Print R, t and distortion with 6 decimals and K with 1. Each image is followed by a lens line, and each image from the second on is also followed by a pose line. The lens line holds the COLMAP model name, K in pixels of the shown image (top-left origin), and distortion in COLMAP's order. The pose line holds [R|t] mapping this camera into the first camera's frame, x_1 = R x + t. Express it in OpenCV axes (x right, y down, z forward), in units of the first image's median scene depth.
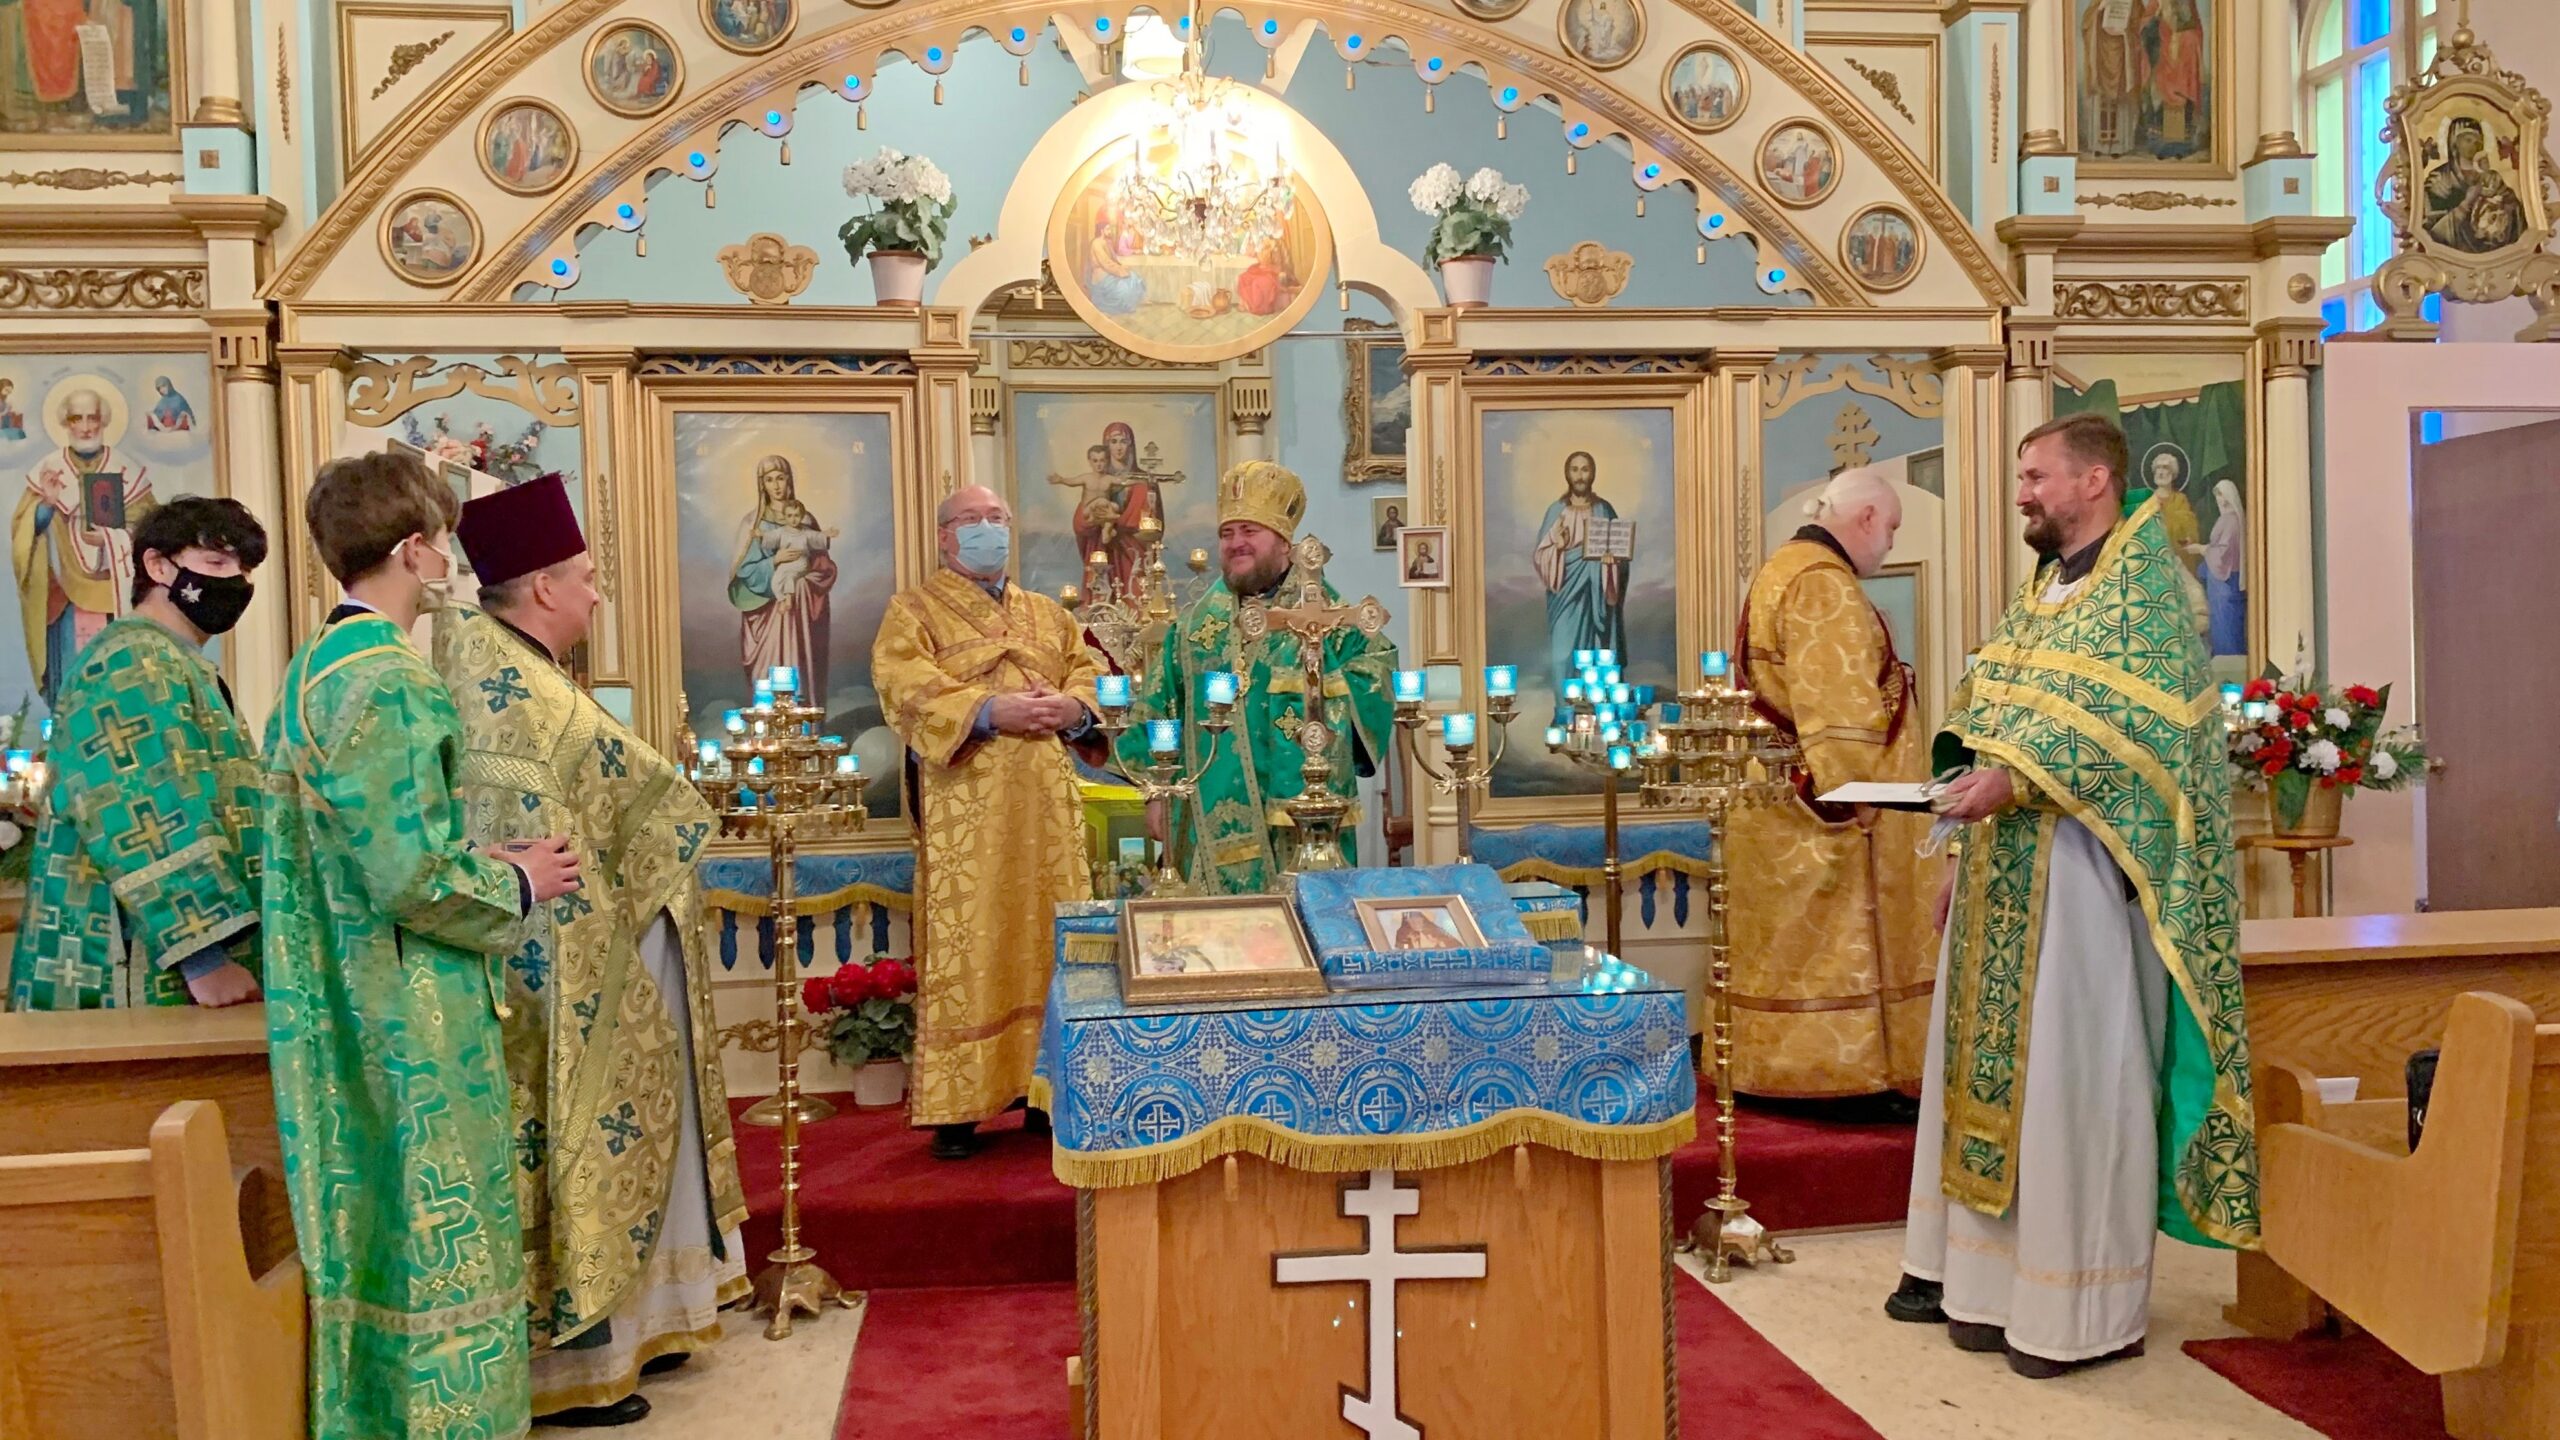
lens RADIAL K [[1922.4, 0, 1291.6], [0, 1922.4, 734.3], [0, 0, 1]] dist [0.079490, -0.141756]
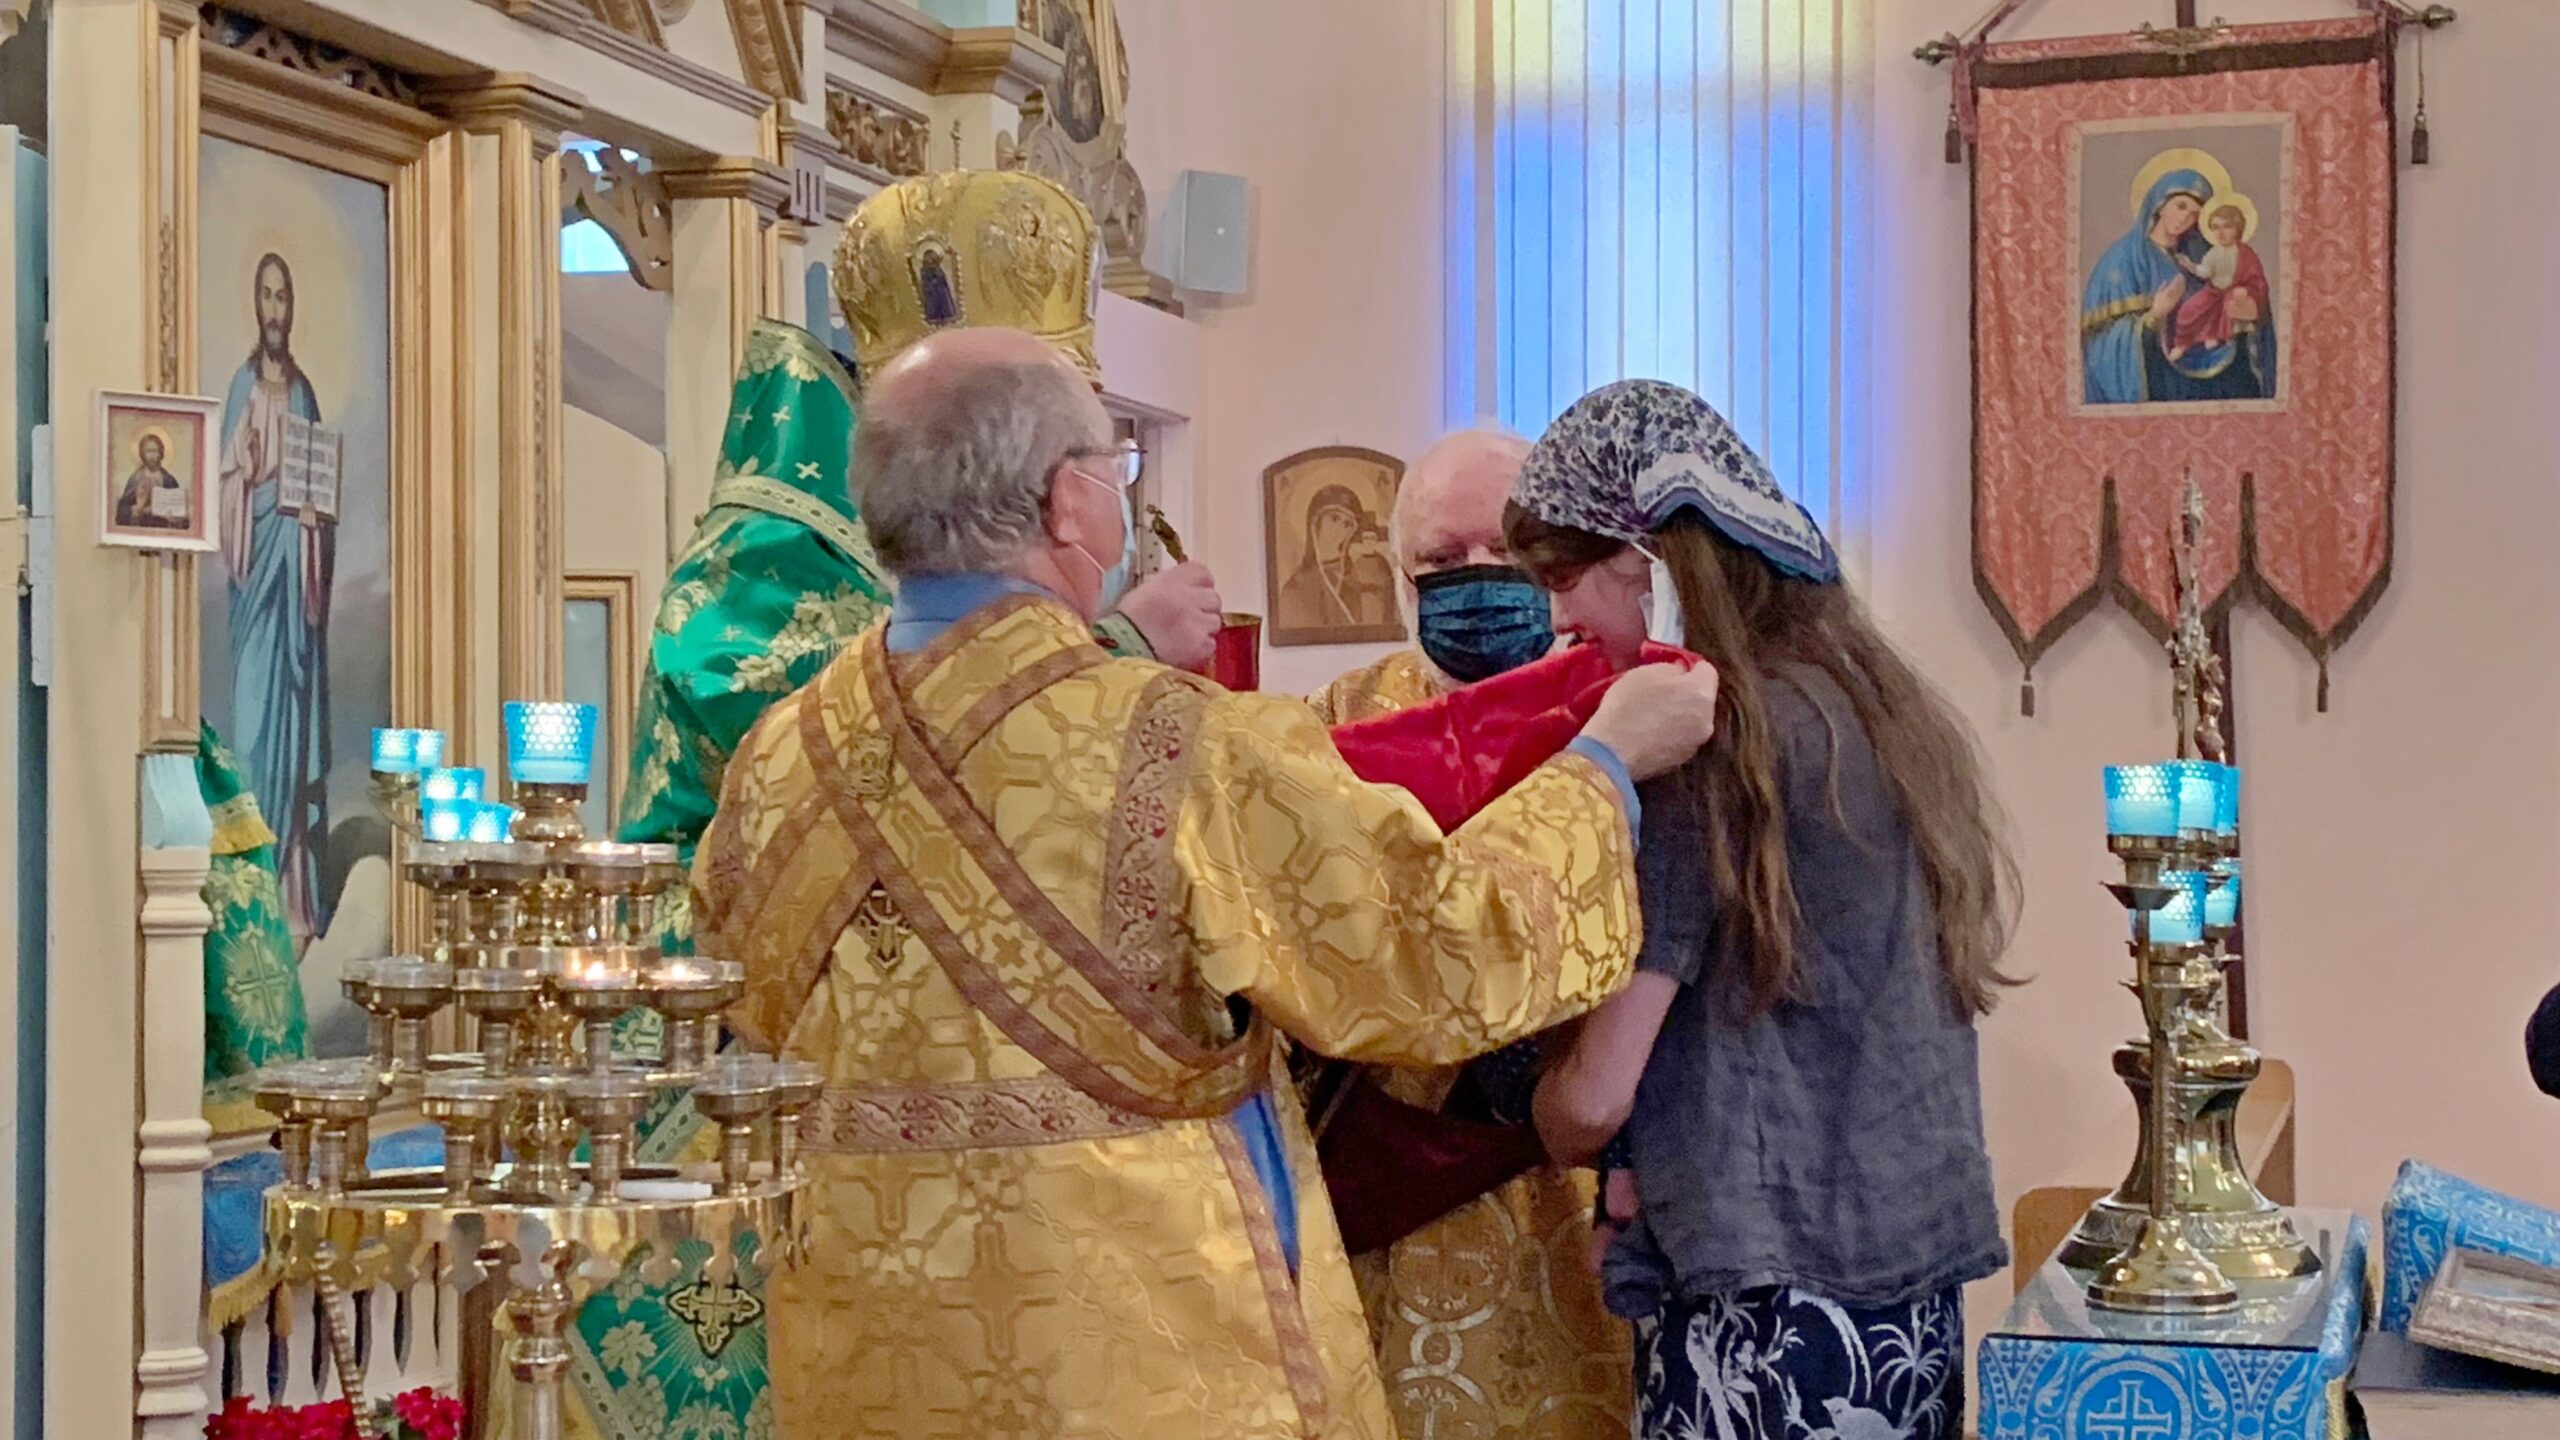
lens RADIAL K [[3881.5, 0, 1207.2], [0, 3881.5, 781.8], [0, 0, 1]] dist [0.094160, -0.154401]
pose [[0.426470, 0.023218, 0.904204, -0.547444], [0.016023, 0.999320, -0.033218, -0.001123], [-0.904360, 0.028654, 0.425808, 0.480314]]
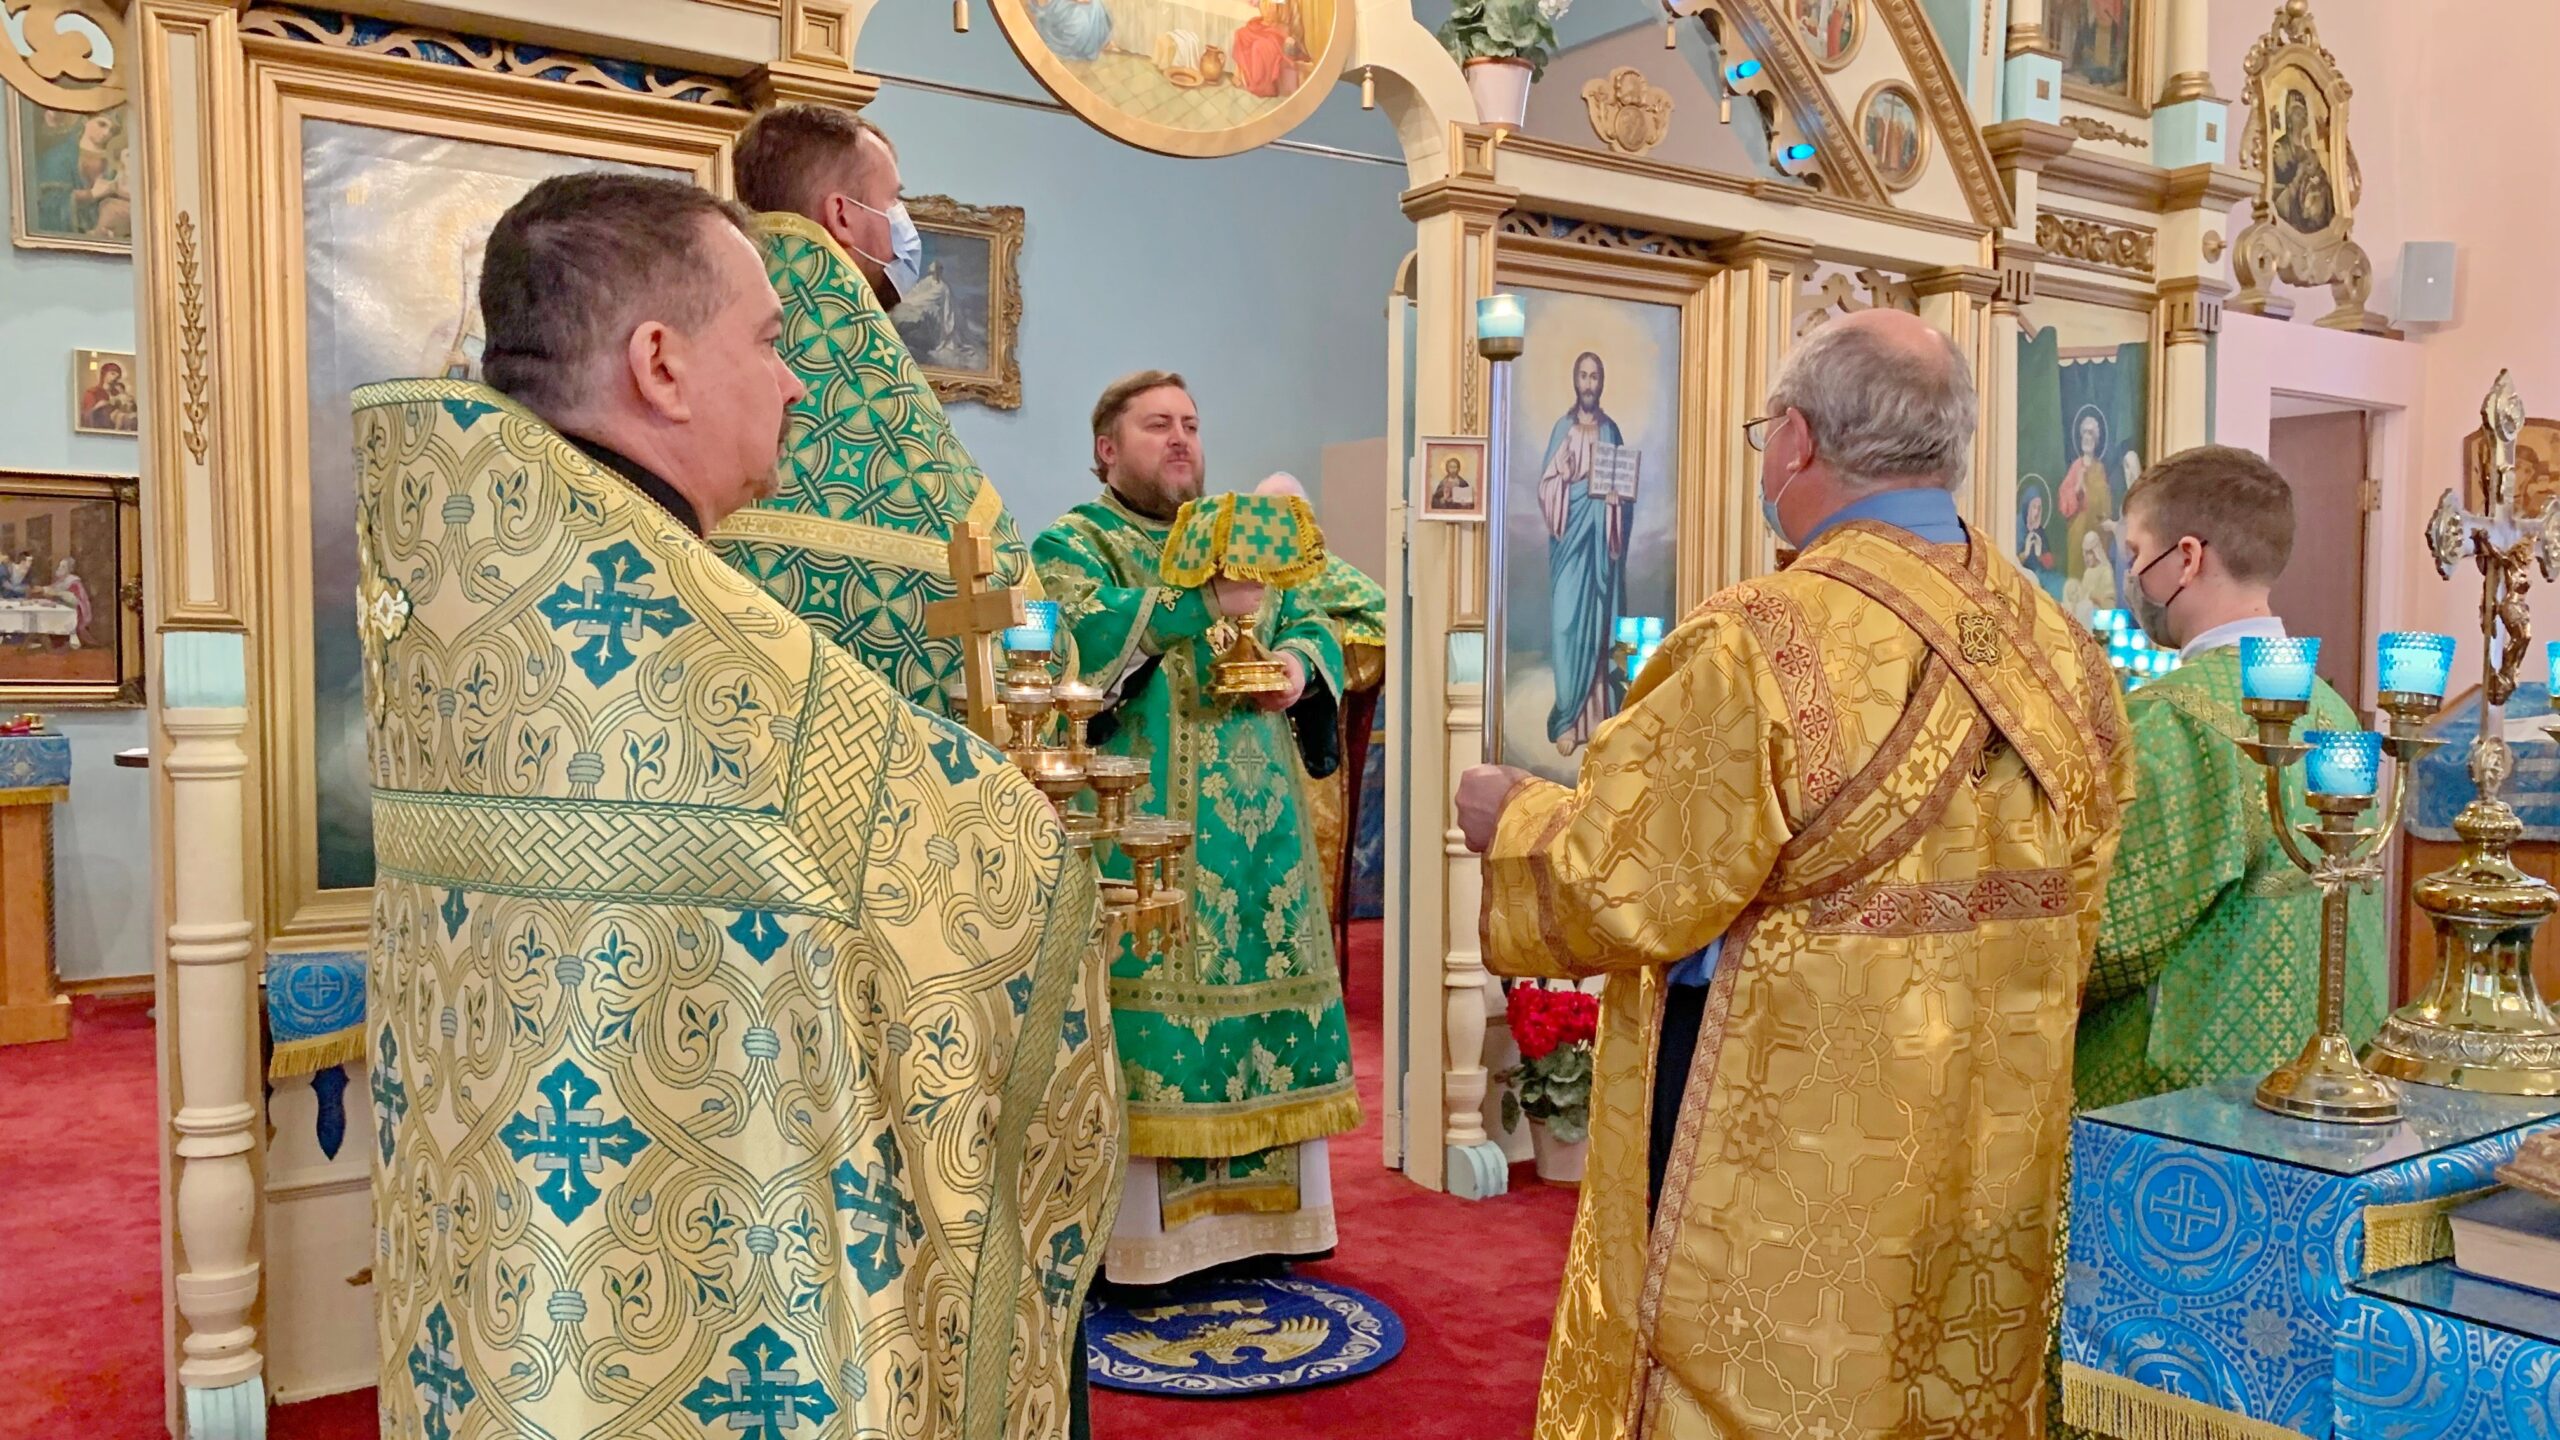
lens RADIAL K [[1913.2, 0, 1250.4], [0, 1913.2, 748.3], [0, 0, 1]] dist [0.055803, -0.104612]
pose [[0.899493, 0.000623, 0.436934, -0.306411], [-0.009816, 0.999775, 0.018782, -0.005726], [-0.436824, -0.021183, 0.899298, 0.399903]]
